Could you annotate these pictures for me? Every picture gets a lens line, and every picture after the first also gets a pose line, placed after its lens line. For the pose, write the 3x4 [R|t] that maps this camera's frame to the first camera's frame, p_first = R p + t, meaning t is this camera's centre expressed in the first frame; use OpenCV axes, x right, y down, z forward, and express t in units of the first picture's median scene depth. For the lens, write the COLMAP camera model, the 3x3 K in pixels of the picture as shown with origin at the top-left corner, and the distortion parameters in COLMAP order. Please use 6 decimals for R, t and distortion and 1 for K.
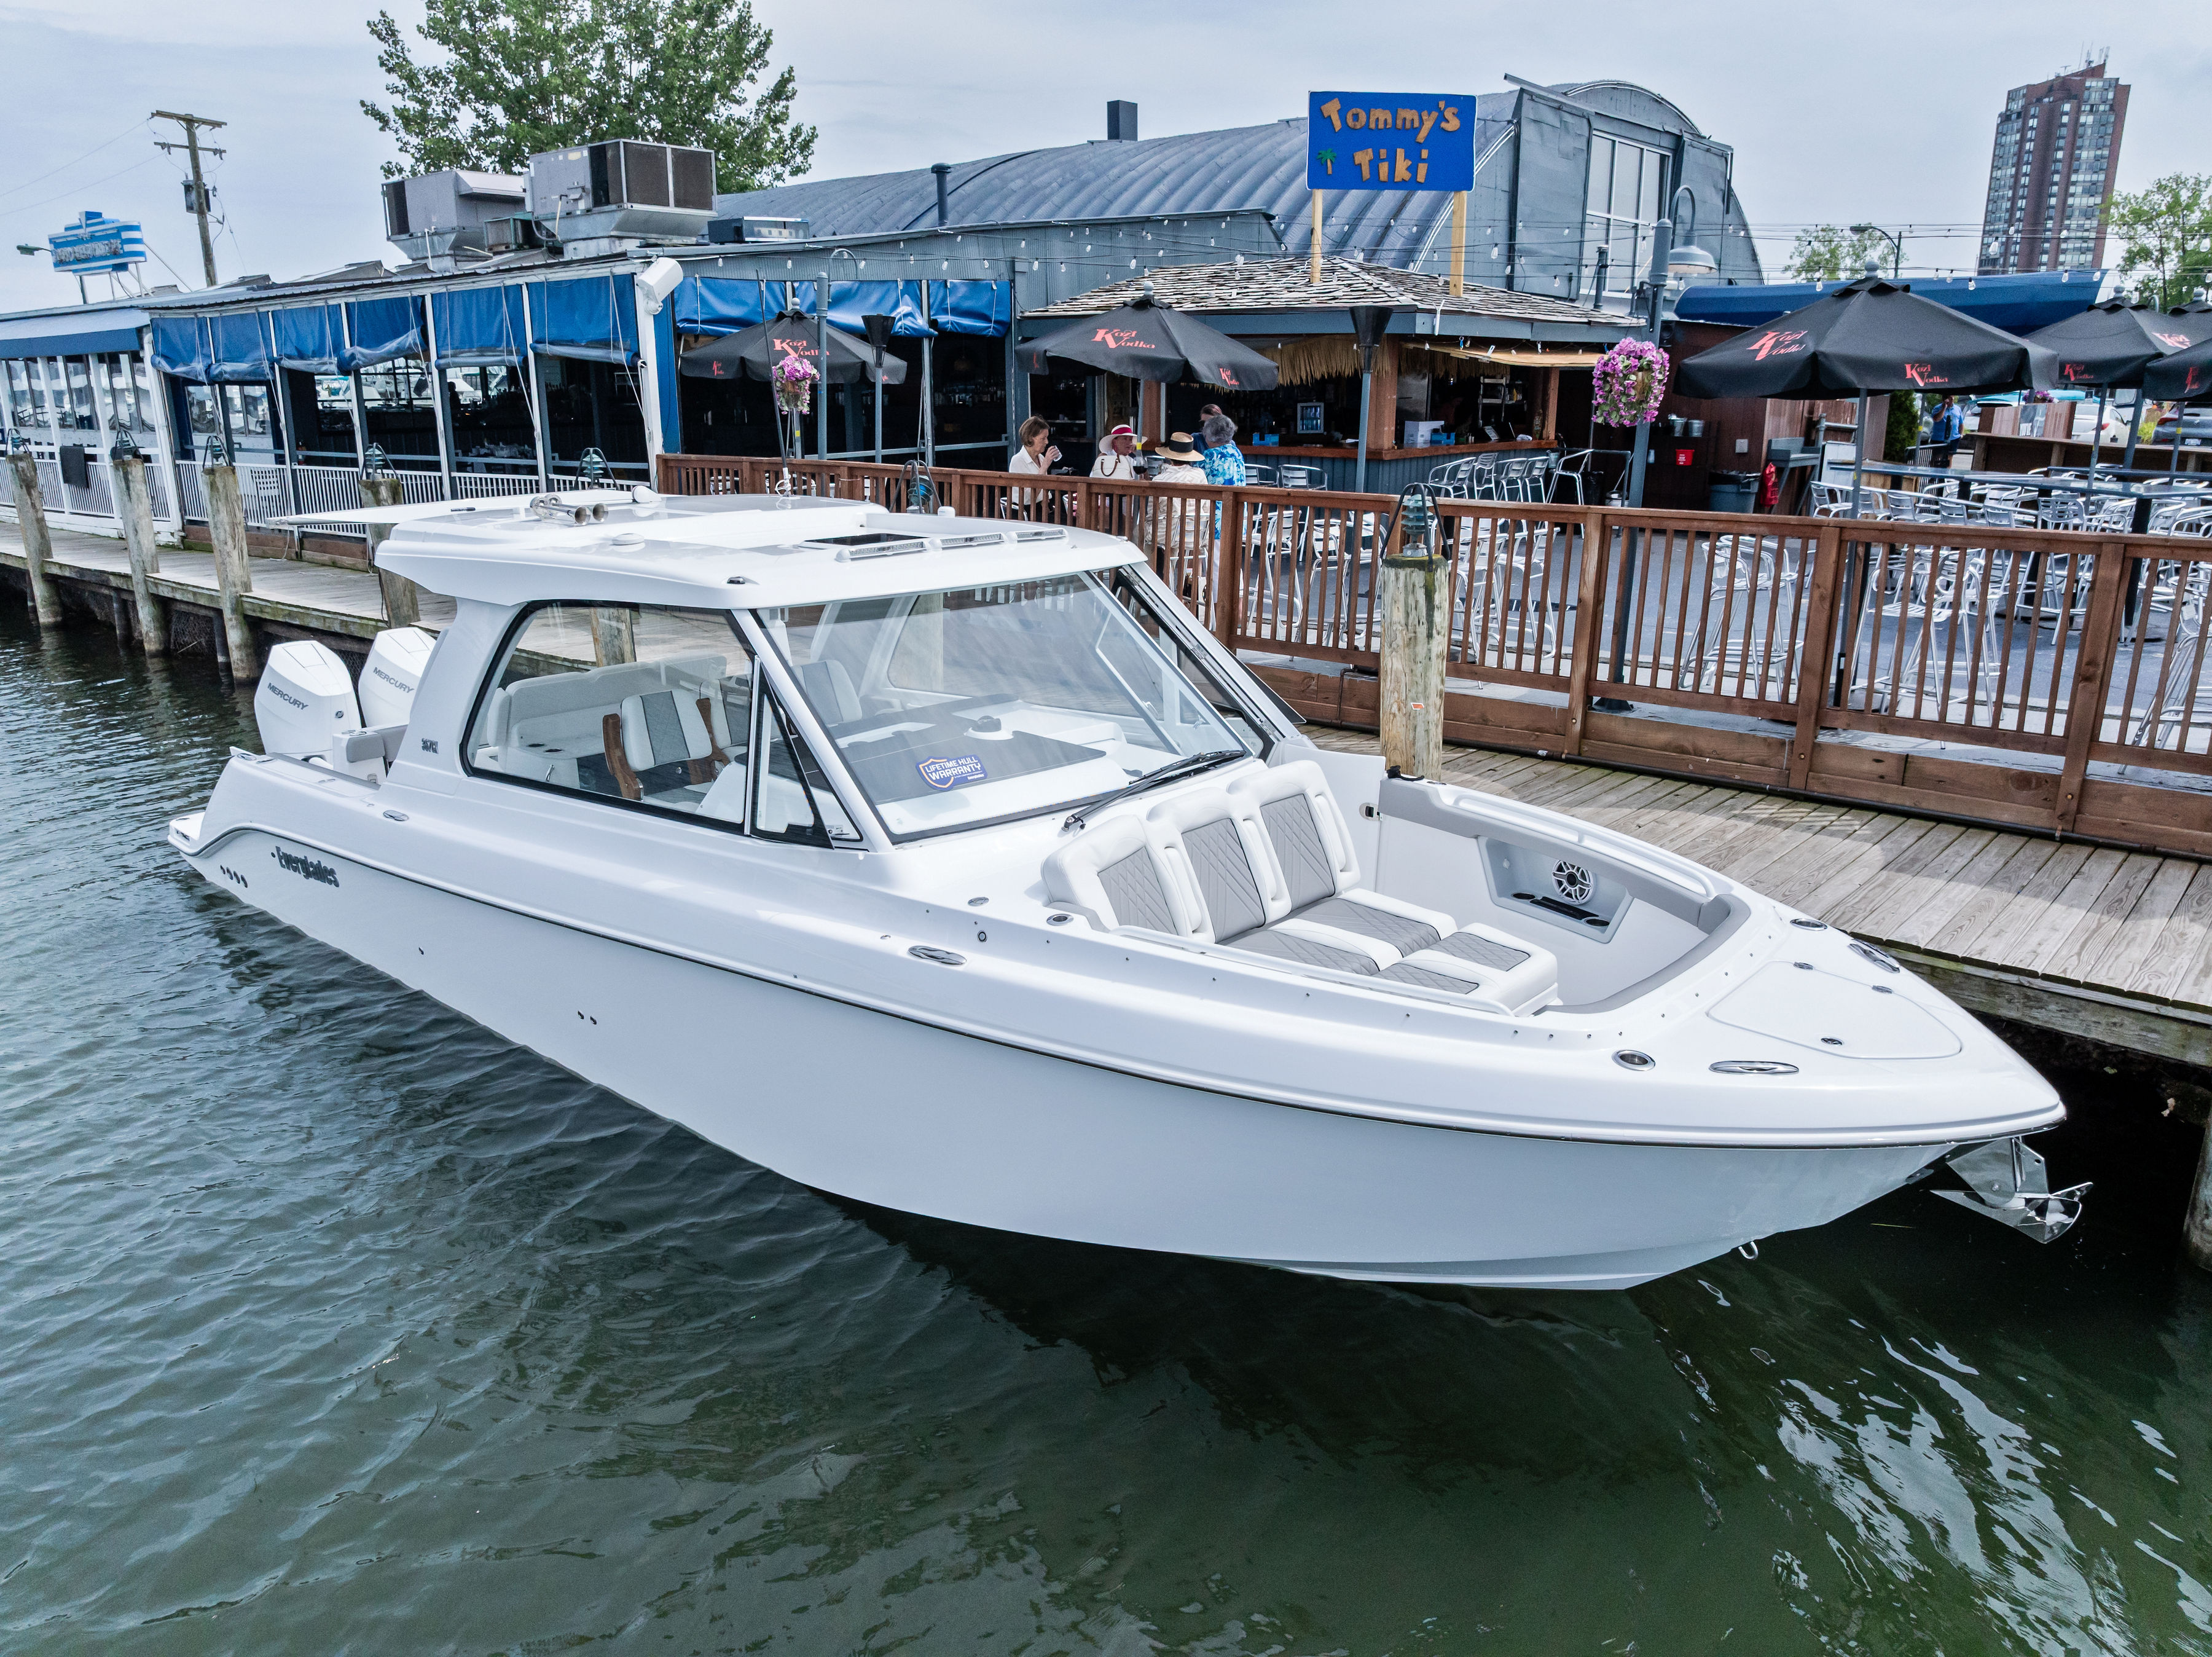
lens RADIAL K [[1698.6, 0, 1106.0], [0, 1698.6, 828.5], [0, 0, 1]] dist [-0.109205, -0.001644]
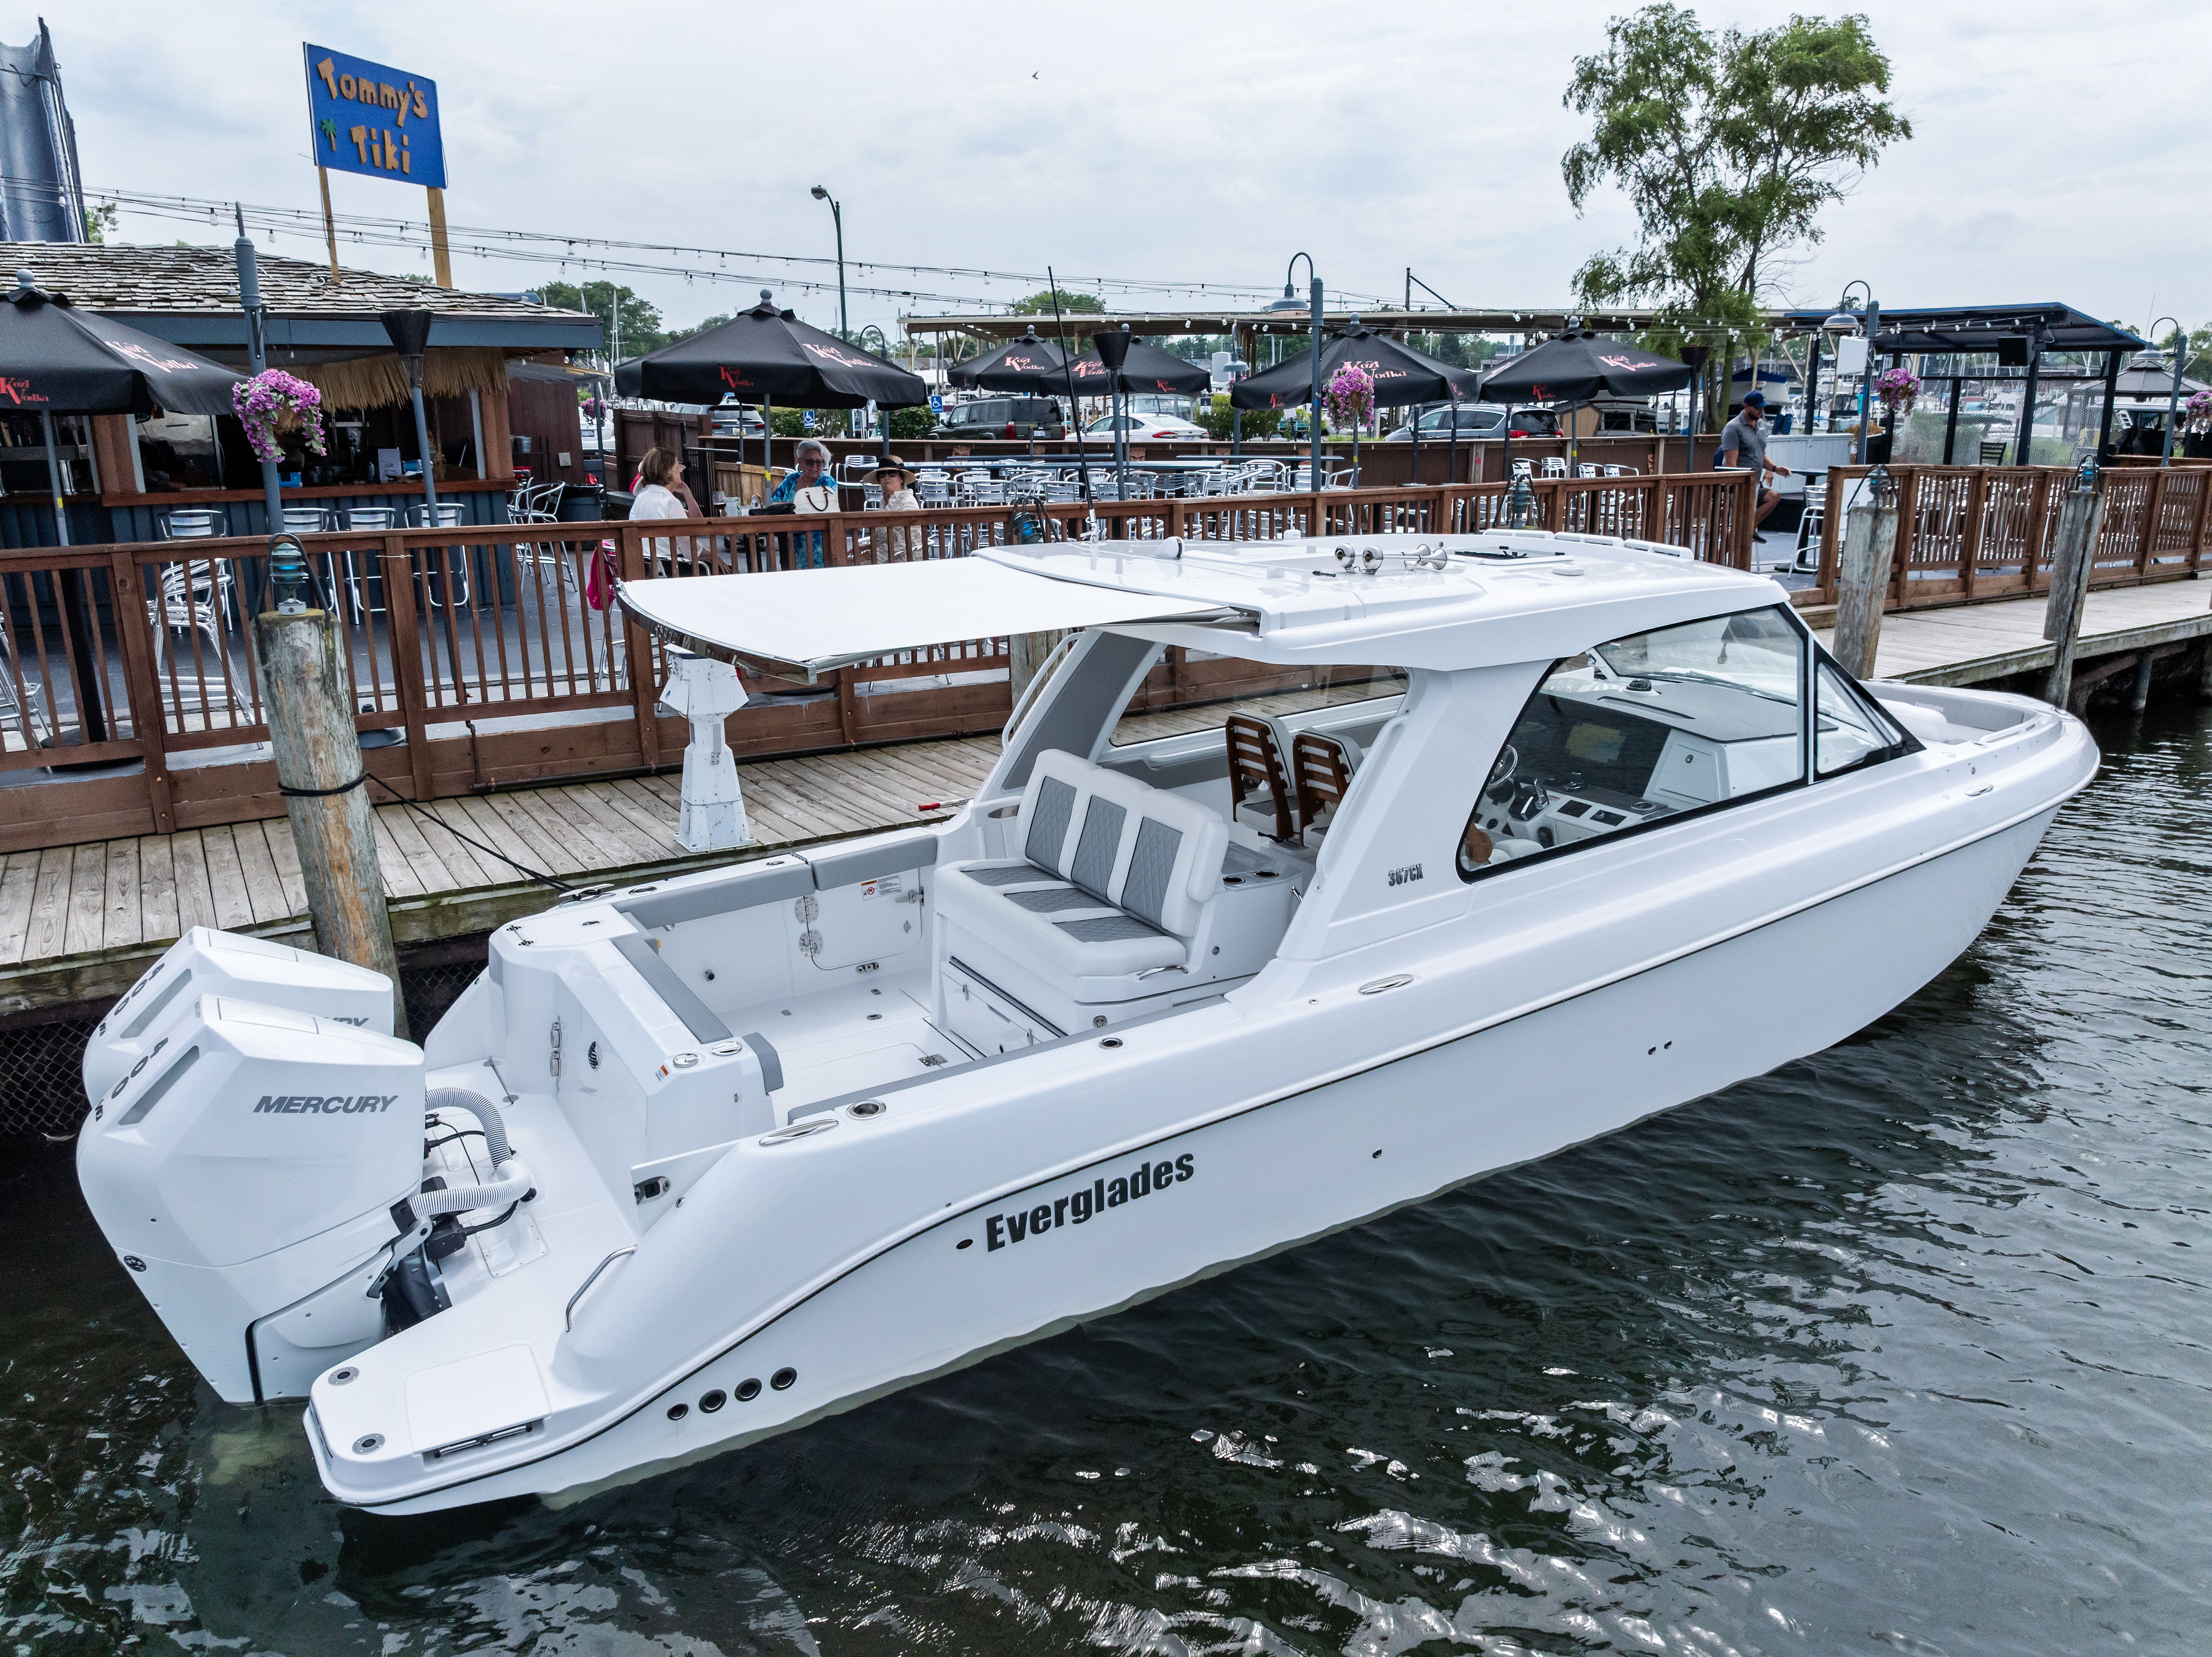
lens RADIAL K [[1530.4, 0, 1106.0], [0, 1530.4, 828.5], [0, 0, 1]] dist [-0.031602, -0.002022]
pose [[0.274497, -0.253680, 0.927523, -0.547167], [0.244917, 0.951206, 0.187675, -0.116761], [-0.929875, 0.175650, 0.323234, 0.457375]]
